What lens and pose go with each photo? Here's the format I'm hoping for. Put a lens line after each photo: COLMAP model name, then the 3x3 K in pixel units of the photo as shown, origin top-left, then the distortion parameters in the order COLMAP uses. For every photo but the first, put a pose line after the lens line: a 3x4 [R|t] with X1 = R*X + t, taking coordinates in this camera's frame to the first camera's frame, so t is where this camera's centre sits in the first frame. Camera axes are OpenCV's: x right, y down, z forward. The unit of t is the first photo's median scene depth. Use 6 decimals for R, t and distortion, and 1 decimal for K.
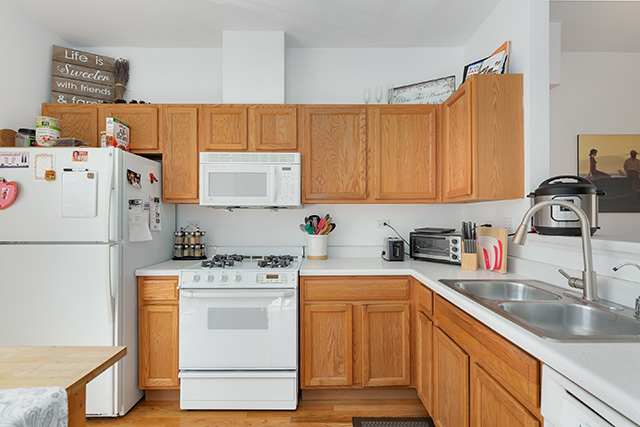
lens RADIAL K [[302.0, 0, 320.5], [0, 302.0, 216.2], [0, 0, 1]] dist [0.000239, 0.000036]
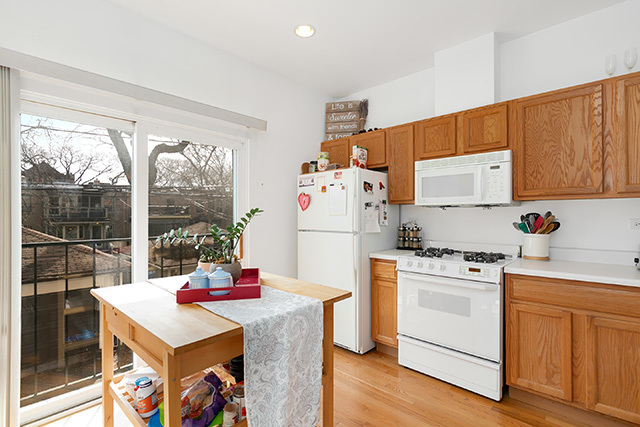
lens RADIAL K [[302.8, 0, 327.4], [0, 302.8, 215.3], [0, 0, 1]] dist [-0.001830, -0.000488]
pose [[0.737753, -0.000725, -0.675071, 0.161925], [0.003681, 0.999989, 0.002949, -0.000976], [0.675061, -0.004660, 0.737747, -0.137594]]
